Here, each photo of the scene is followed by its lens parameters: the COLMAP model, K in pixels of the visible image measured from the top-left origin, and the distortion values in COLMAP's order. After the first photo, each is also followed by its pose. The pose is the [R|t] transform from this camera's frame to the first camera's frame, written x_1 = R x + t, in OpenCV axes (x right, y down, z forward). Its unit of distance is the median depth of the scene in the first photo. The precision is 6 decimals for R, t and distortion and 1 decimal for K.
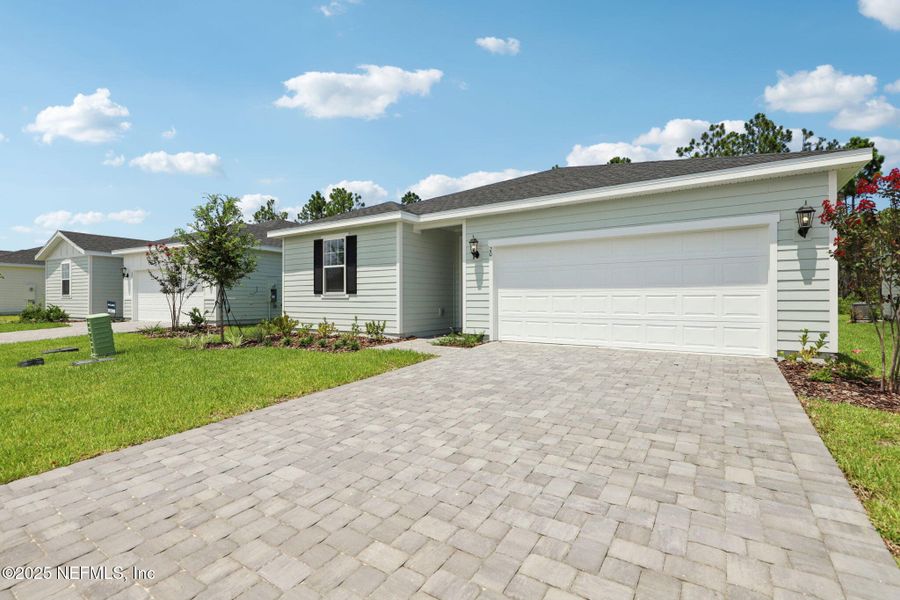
lens RADIAL K [[411.0, 0, 452.4], [0, 411.0, 302.6], [0, 0, 1]] dist [-0.000622, -0.000044]
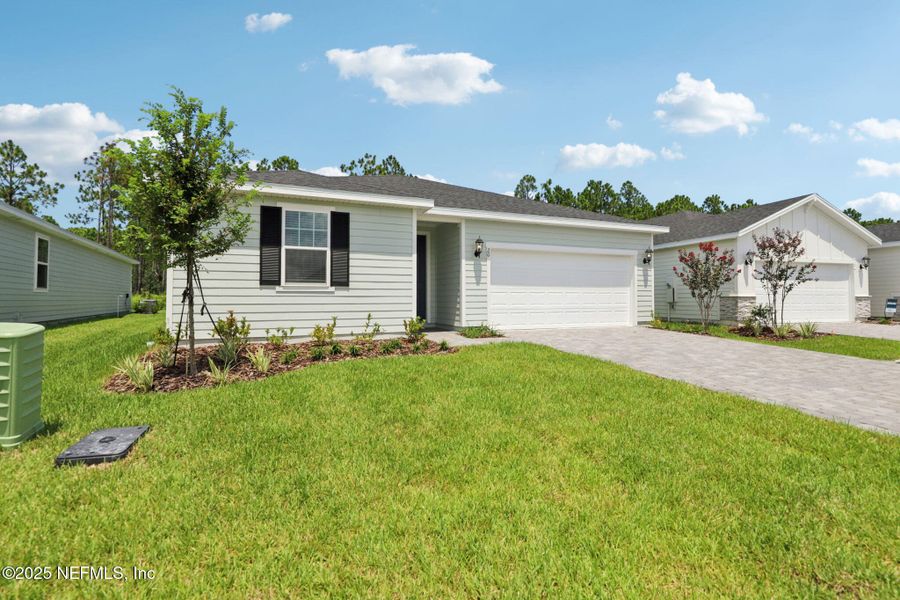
lens RADIAL K [[411.0, 0, 452.4], [0, 411.0, 302.6], [0, 0, 1]] dist [-0.000622, -0.000044]
pose [[0.554692, -0.008096, 0.832017, -0.787158], [0.006509, 0.999964, 0.005391, 0.006963], [-0.832030, 0.002425, 0.554725, 0.391572]]
